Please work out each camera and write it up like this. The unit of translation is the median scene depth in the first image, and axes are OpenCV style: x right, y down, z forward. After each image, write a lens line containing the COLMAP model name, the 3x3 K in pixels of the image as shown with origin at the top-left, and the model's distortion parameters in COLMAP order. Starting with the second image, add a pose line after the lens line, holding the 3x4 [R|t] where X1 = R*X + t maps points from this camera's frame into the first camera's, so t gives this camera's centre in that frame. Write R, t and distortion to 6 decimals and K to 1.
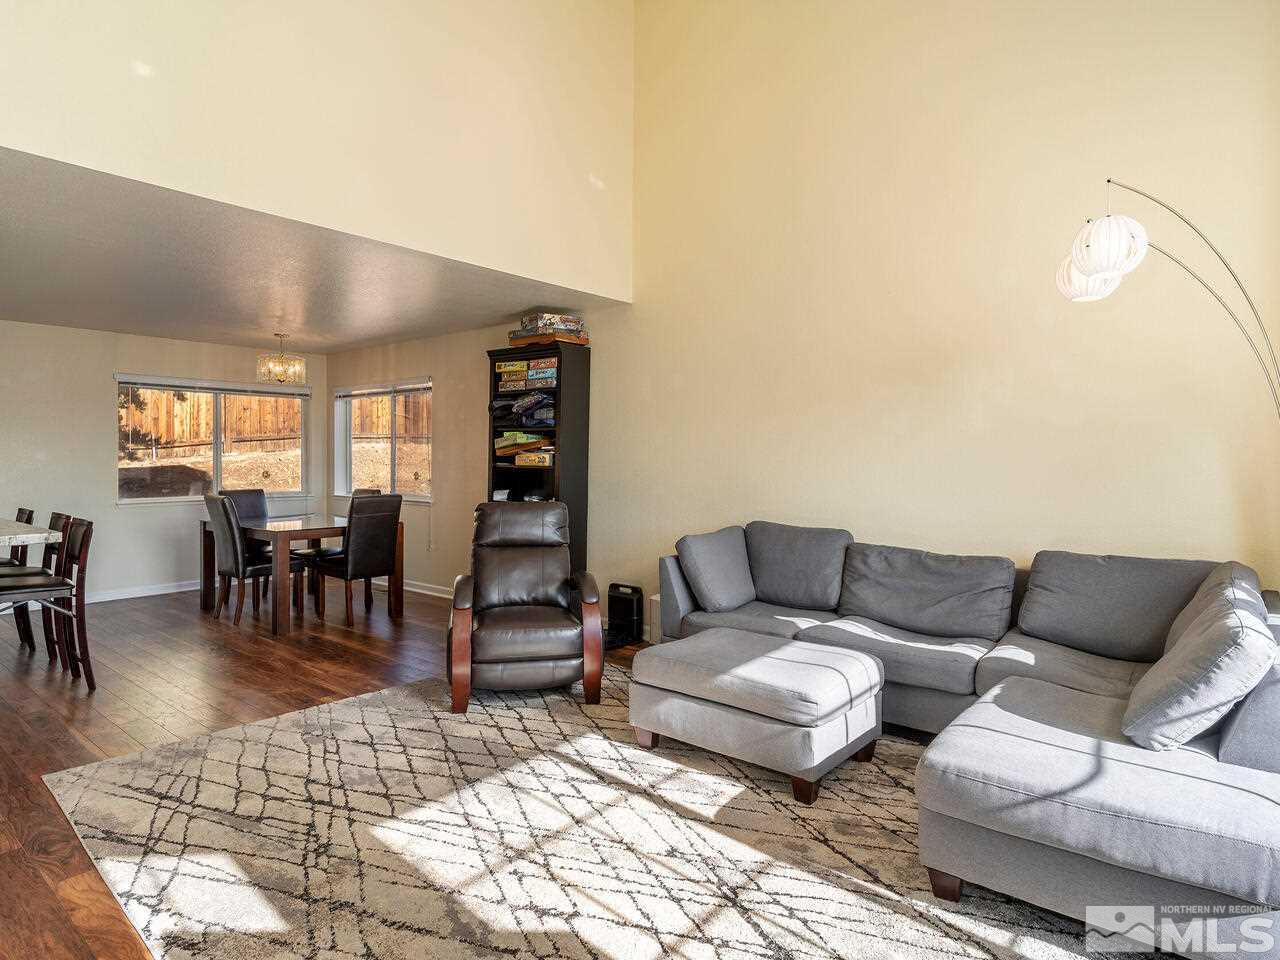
lens RADIAL K [[740.3, 0, 642.0], [0, 740.3, 479.8], [0, 0, 1]] dist [-0.002581, 0.001707]
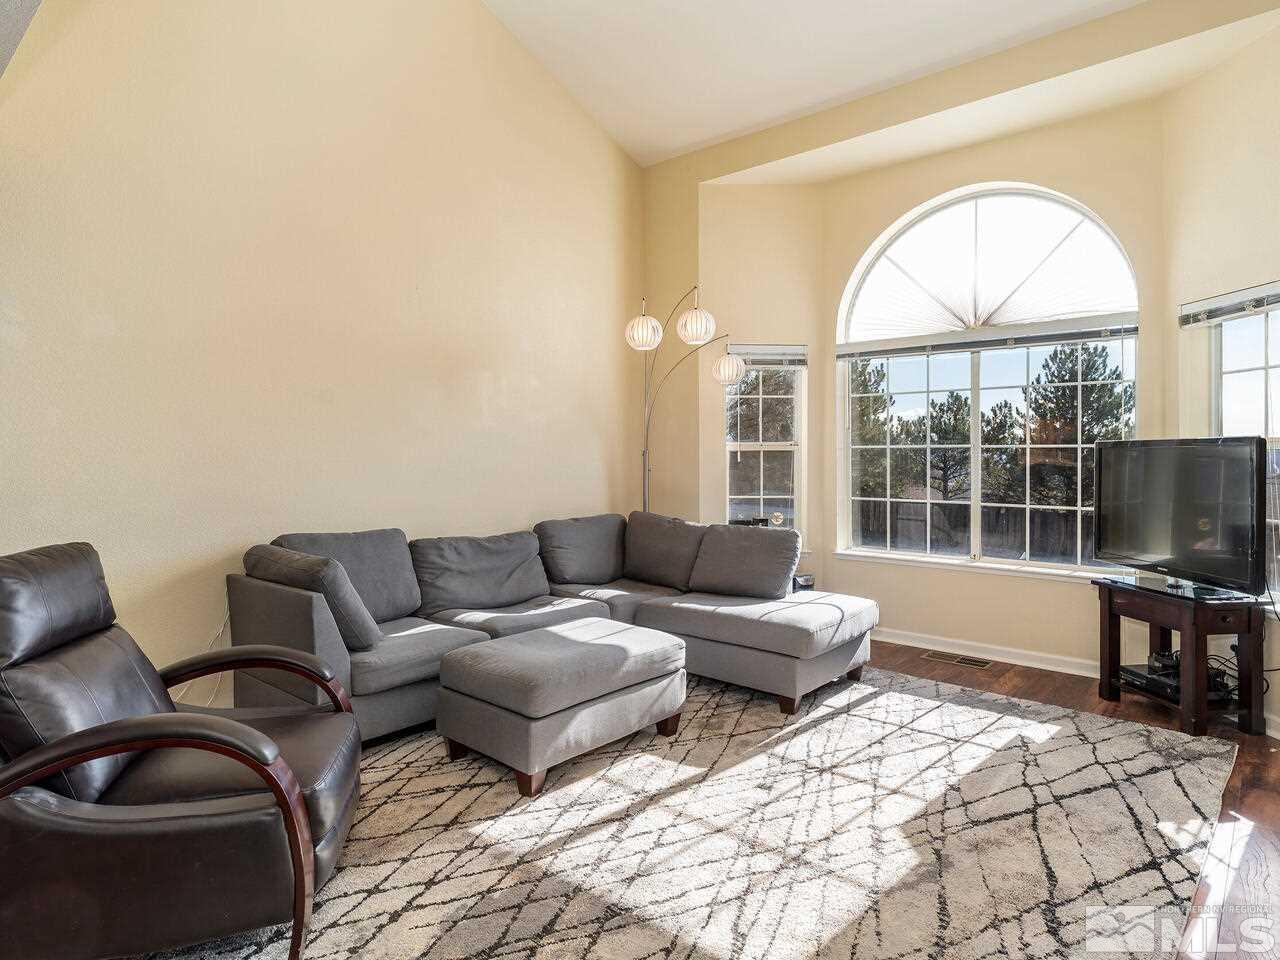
lens RADIAL K [[740.3, 0, 637.2], [0, 740.3, 475.0], [0, 0, 1]] dist [-0.002581, 0.001707]
pose [[0.015232, -0.022415, 0.999633, -0.682529], [0.030559, 0.999292, 0.021942, -0.010213], [-0.999417, 0.030213, 0.015906, 0.718101]]
